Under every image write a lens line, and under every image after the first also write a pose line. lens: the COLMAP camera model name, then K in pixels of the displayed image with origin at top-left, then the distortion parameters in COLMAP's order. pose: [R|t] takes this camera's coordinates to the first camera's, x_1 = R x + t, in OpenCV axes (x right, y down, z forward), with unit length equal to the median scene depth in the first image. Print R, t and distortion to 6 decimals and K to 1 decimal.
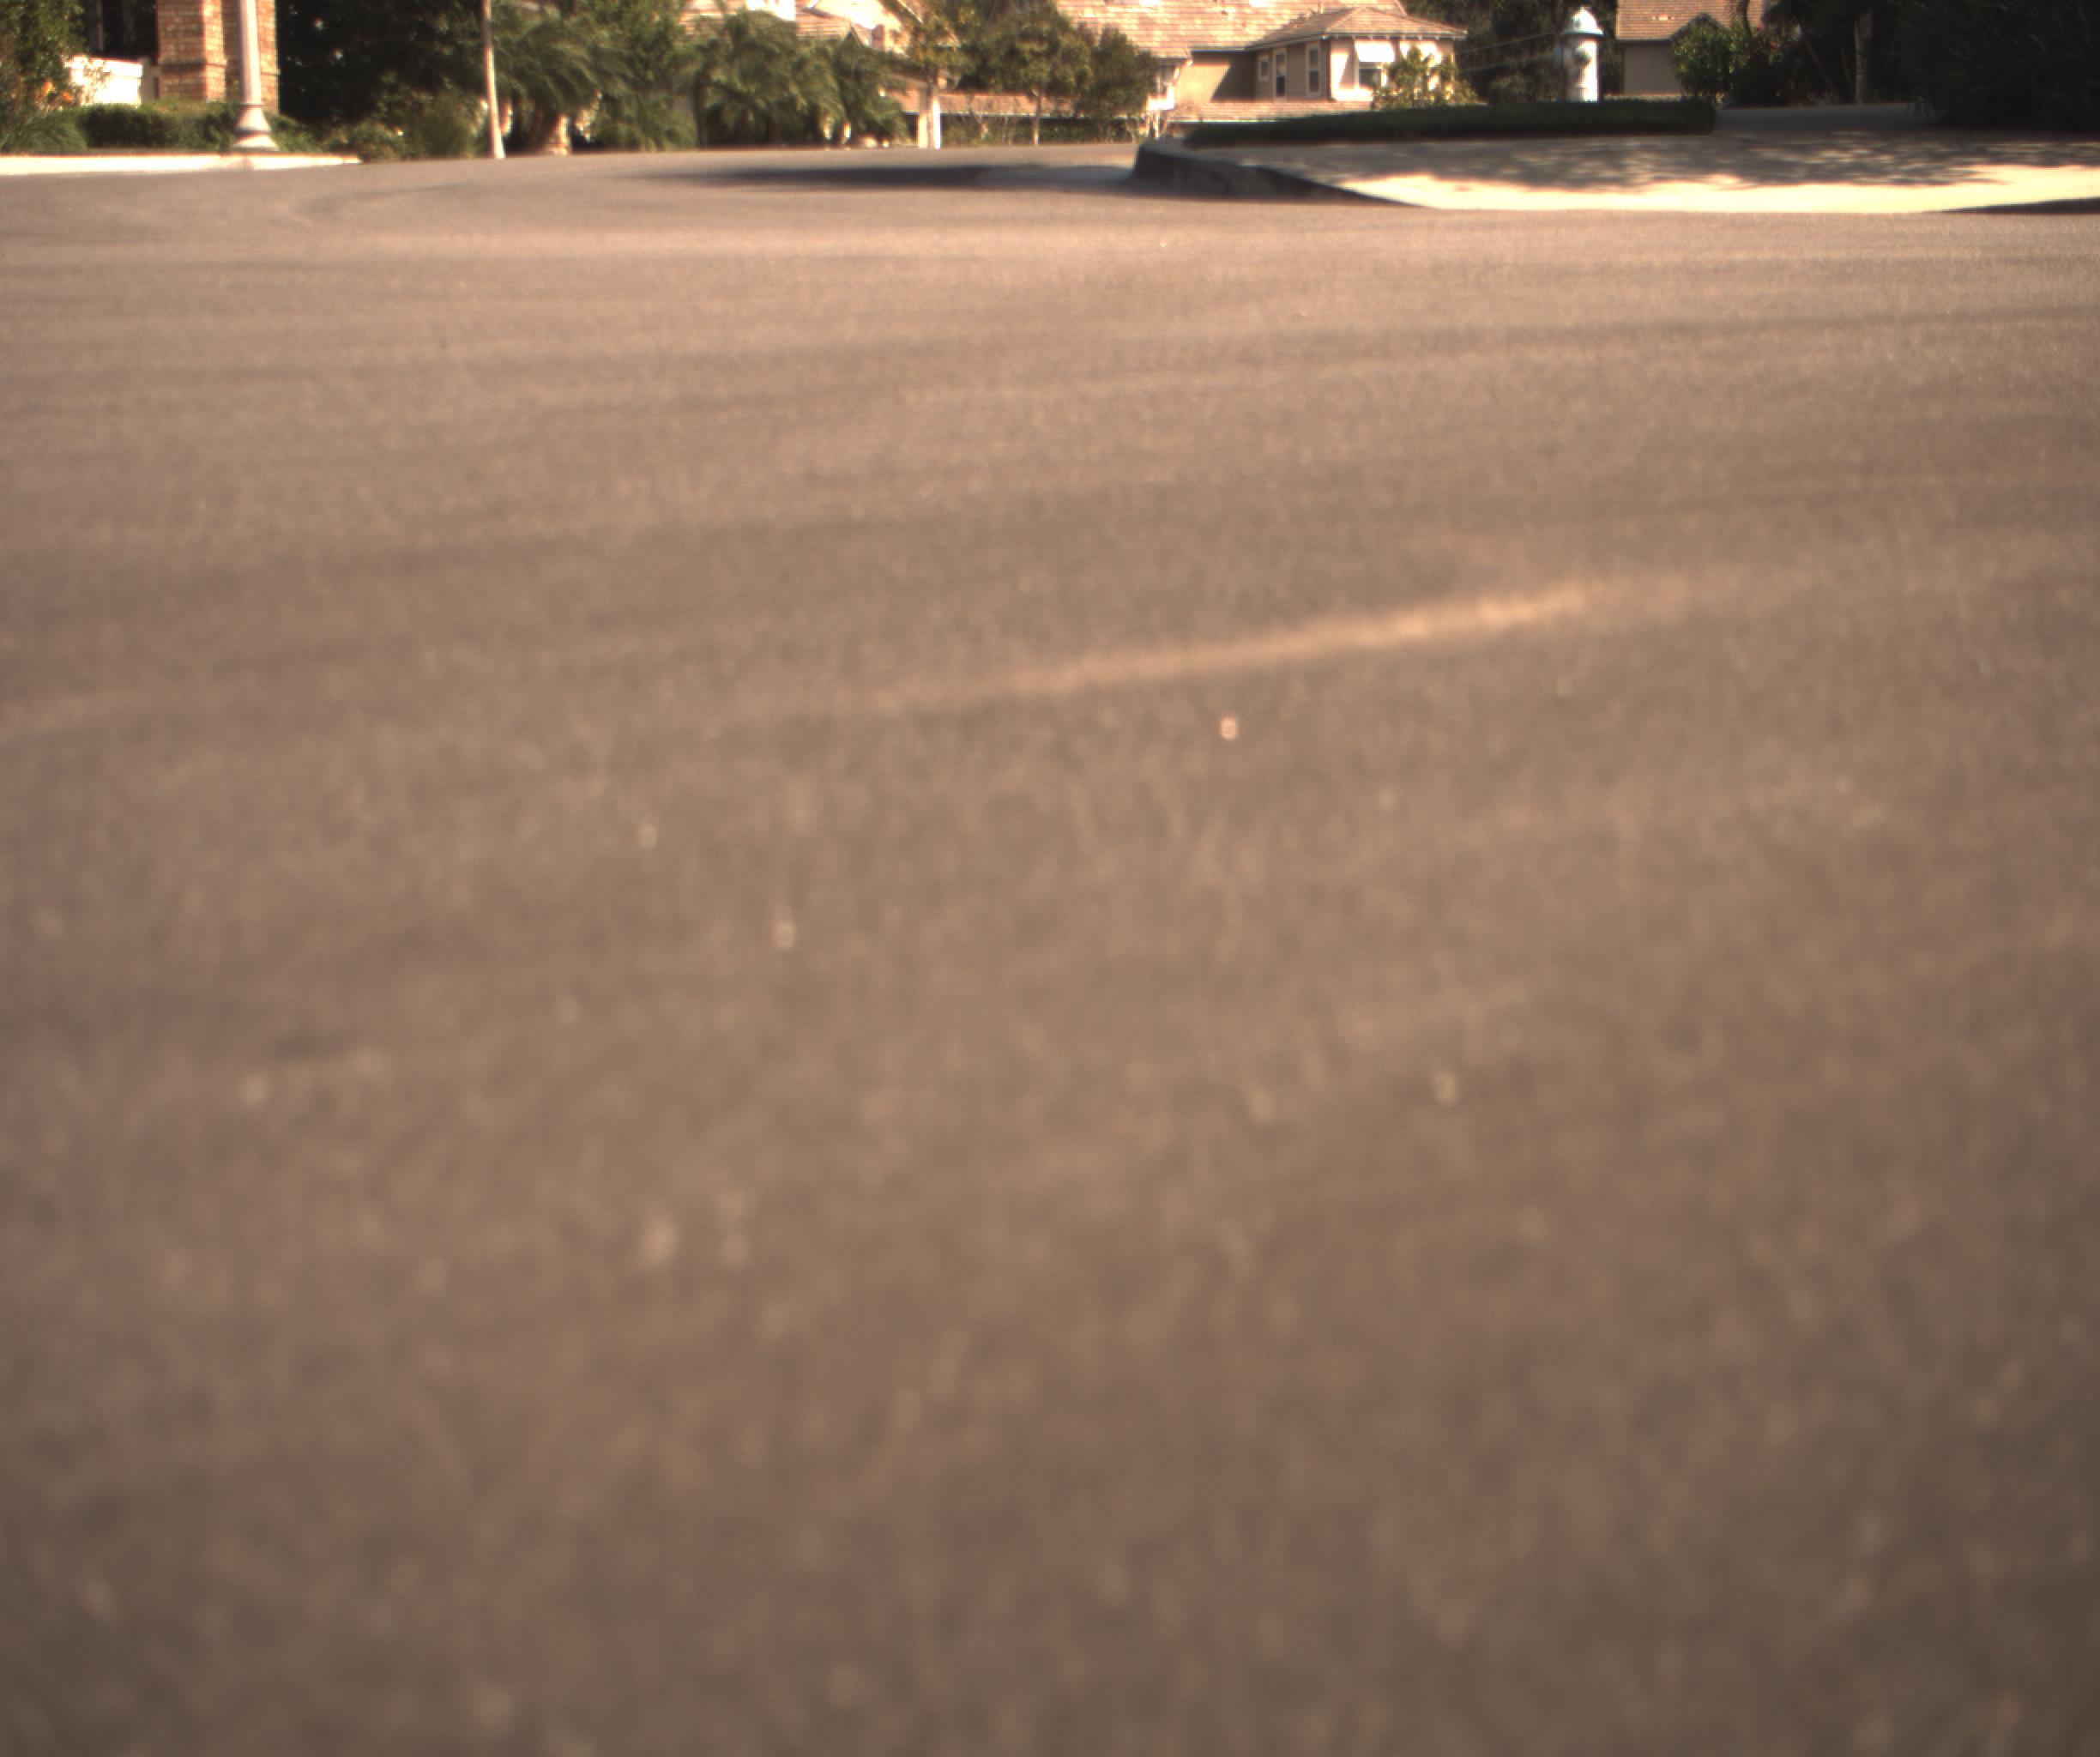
lens RADIAL K [[3867.7, 0, 1030.9], [0, 3867.7, 875.2], [0, 0, 1]] dist [-0.185659, 0.903224]
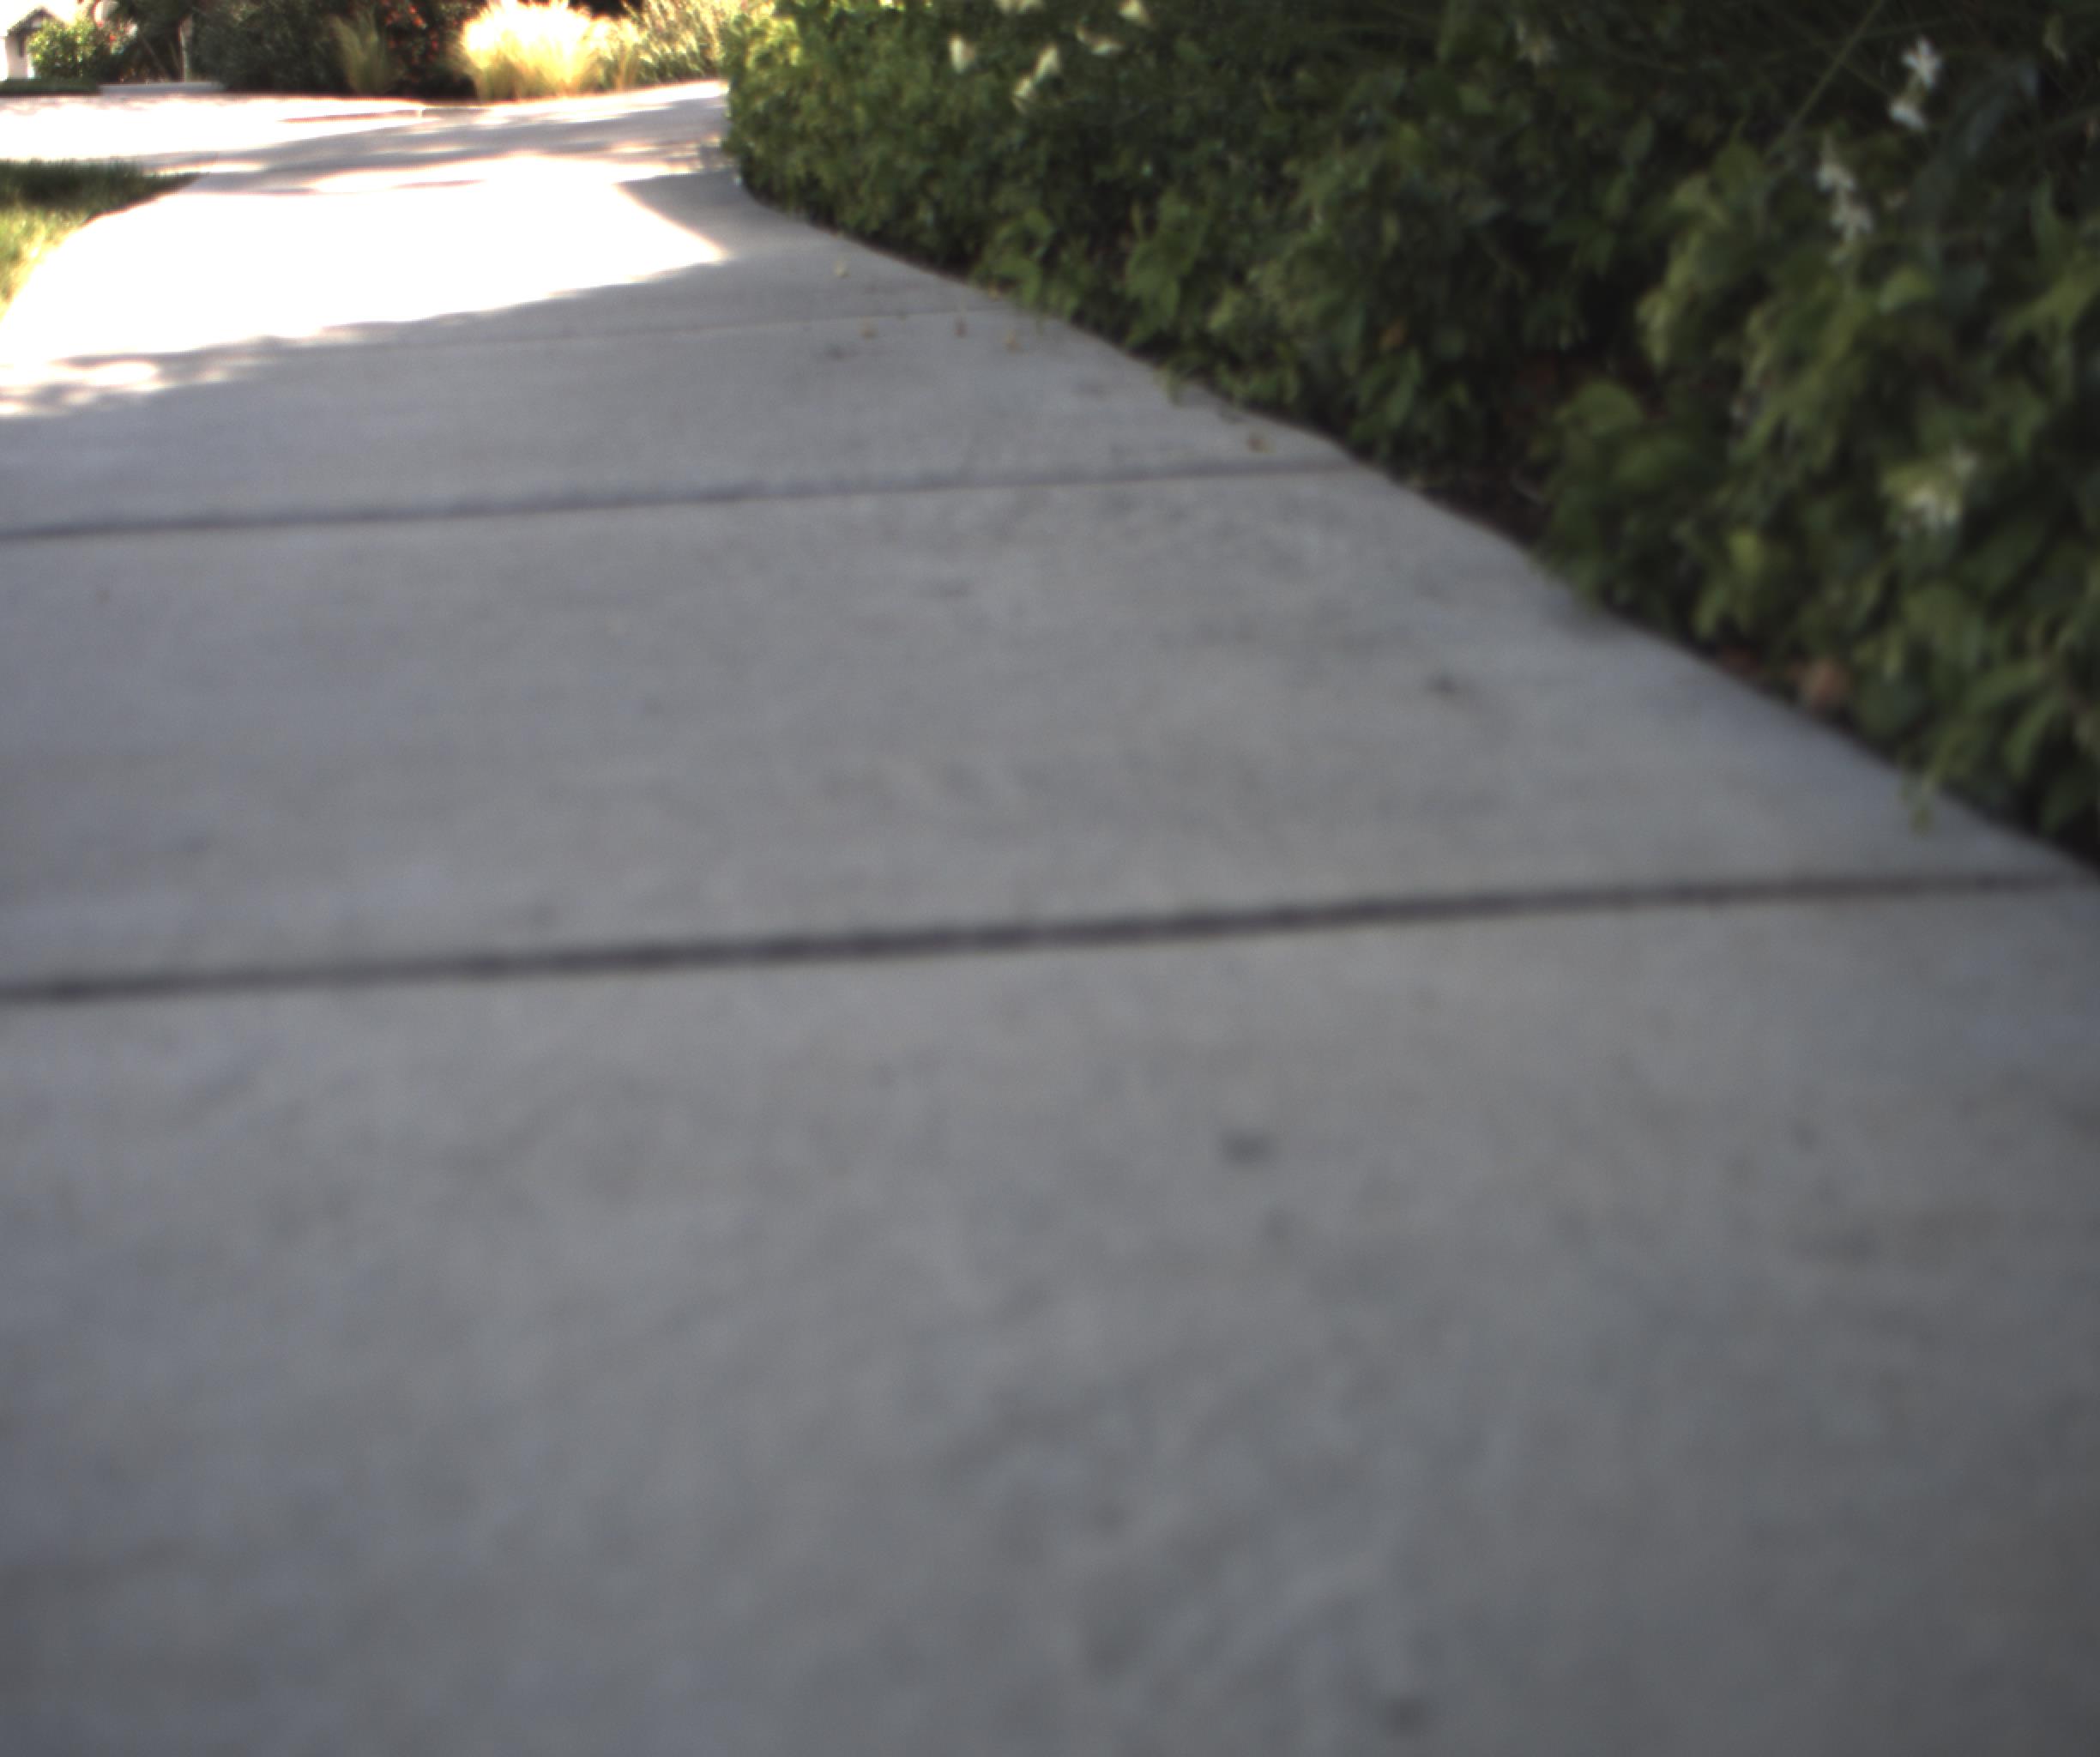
lens RADIAL K [[3867.7, 0, 1030.9], [0, 3867.7, 875.2], [0, 0, 1]] dist [-0.185659, 0.903224]
pose [[0.913146, -0.076120, 0.400462, -0.023718], [0.074987, 0.997012, 0.018526, 0.023566], [-0.400676, 0.013113, 0.916126, -0.113079]]
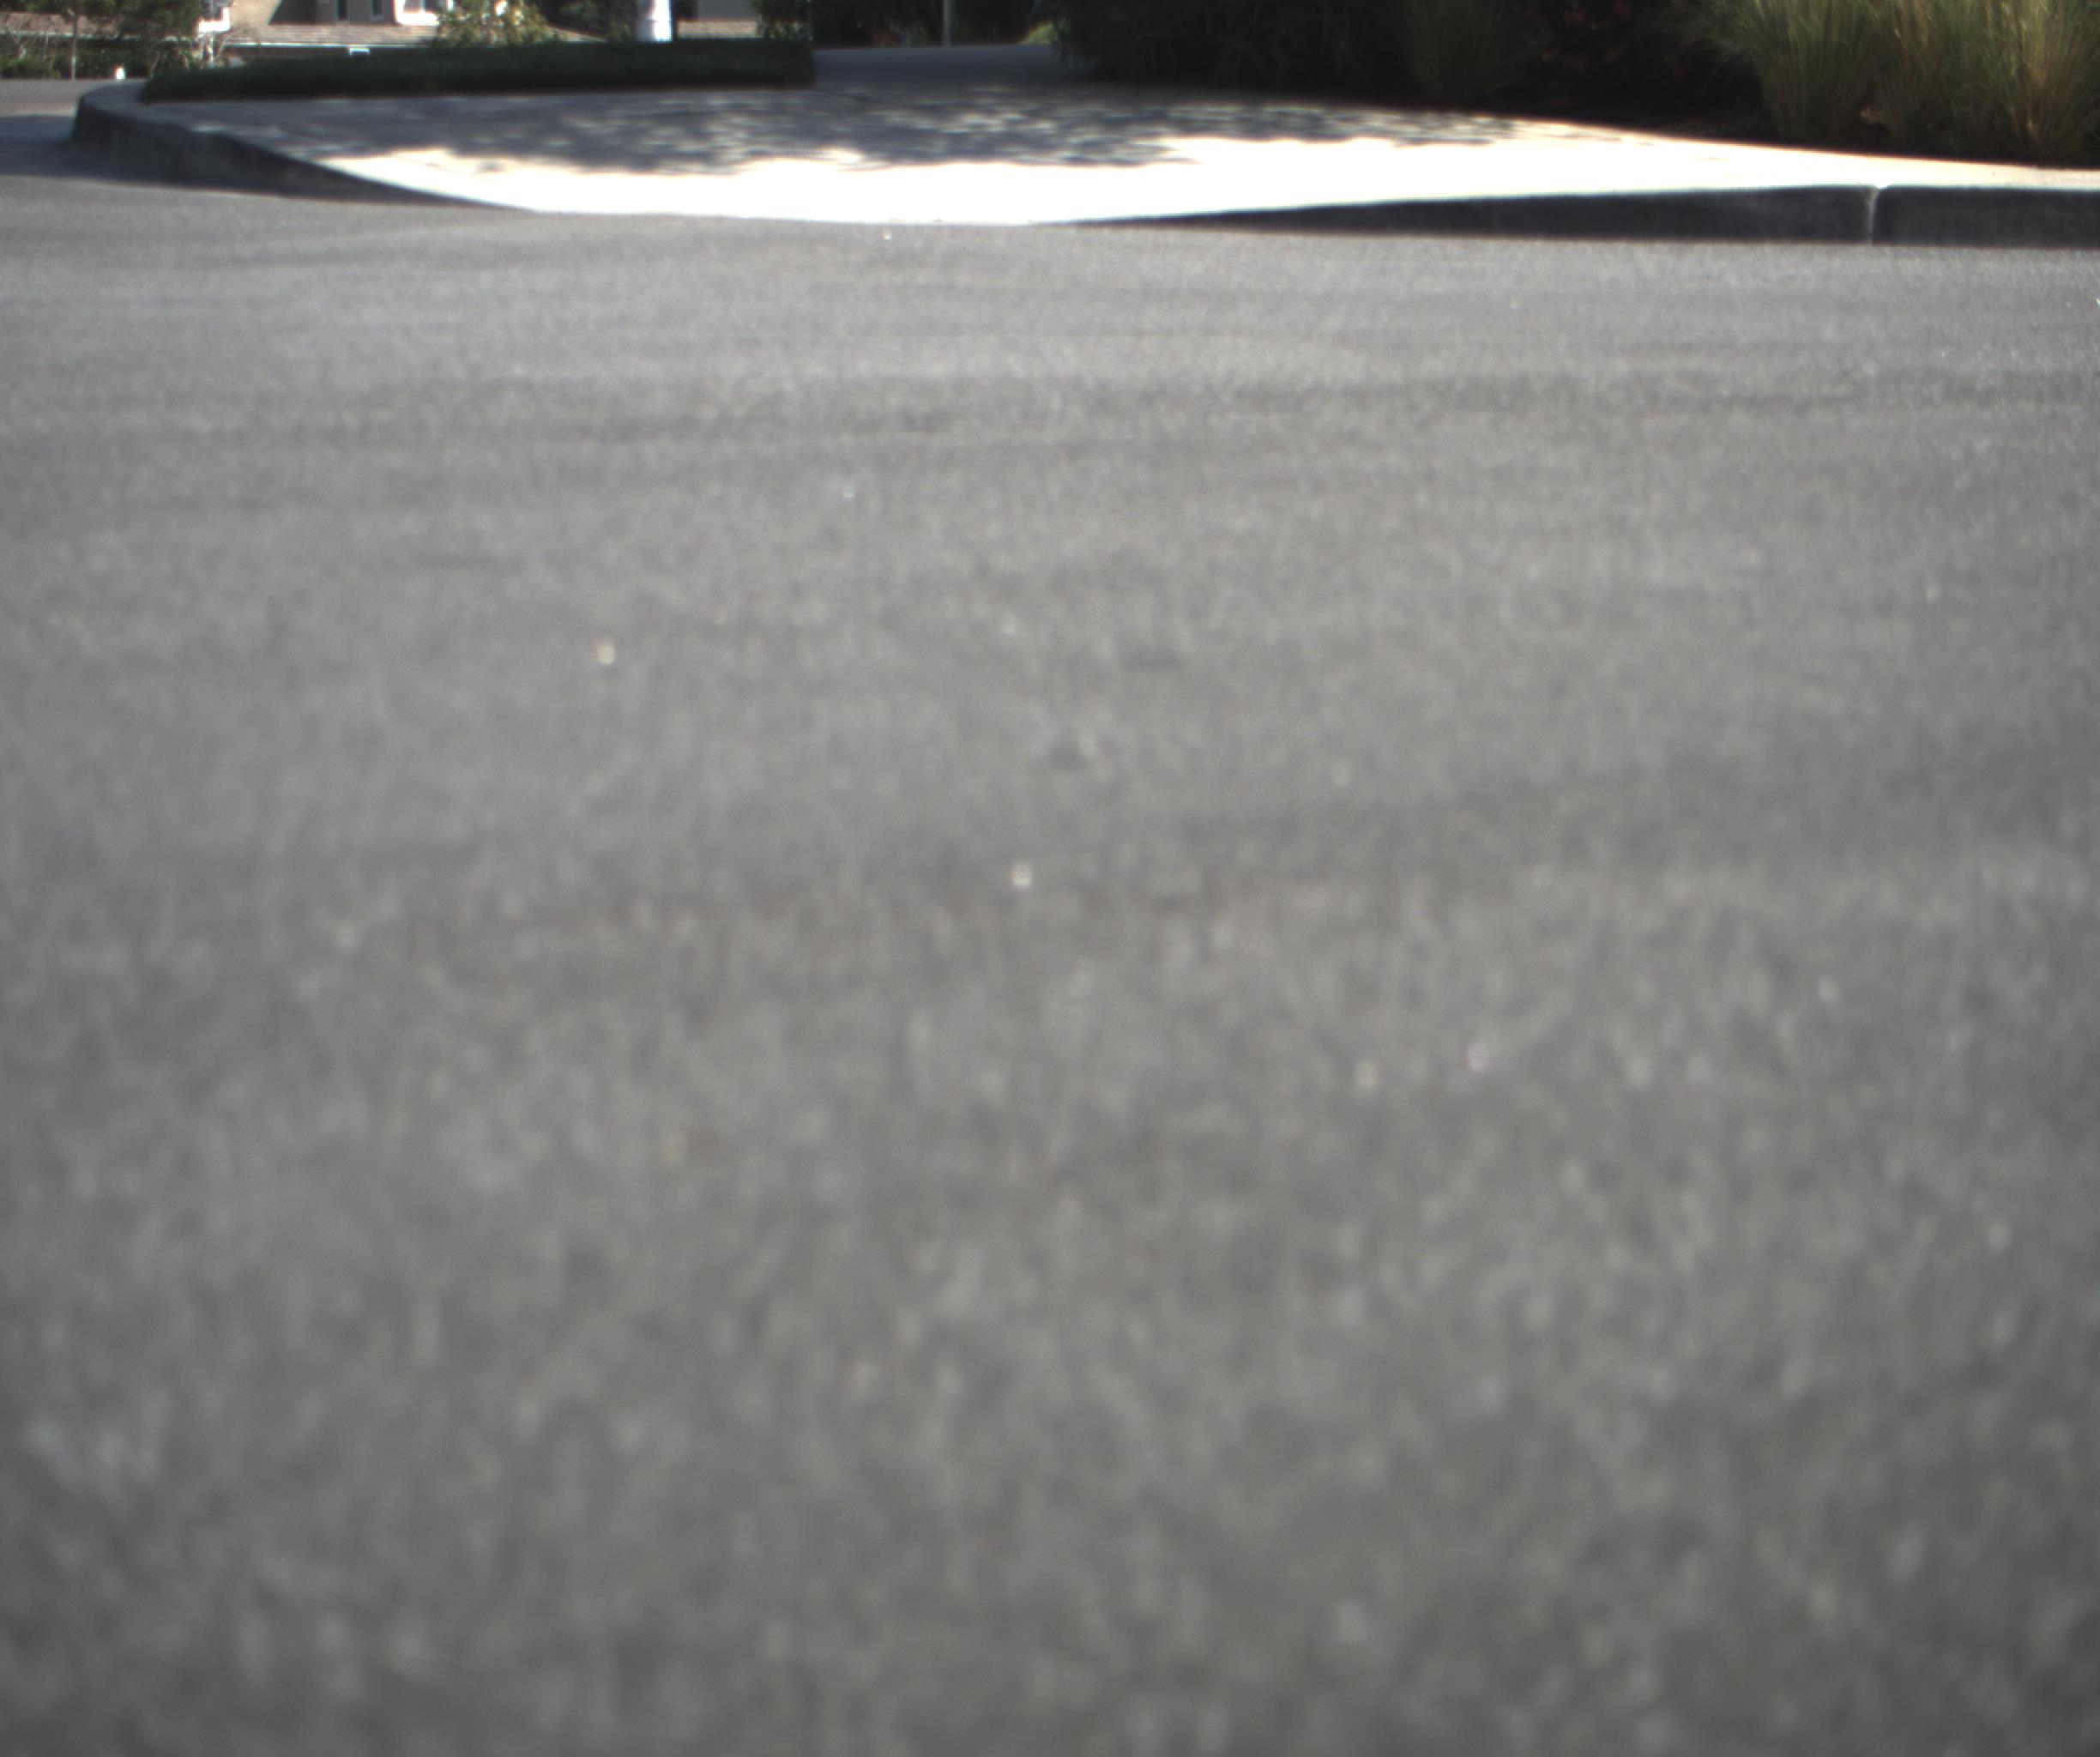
lens RADIAL K [[3867.7, 0, 1030.9], [0, 3867.7, 875.2], [0, 0, 1]] dist [-0.185659, 0.903224]
pose [[0.972341, -0.034235, 0.231042, 0.004021], [0.029832, 0.999301, 0.022525, -0.005962], [-0.231652, -0.015010, 0.972683, 0.027217]]
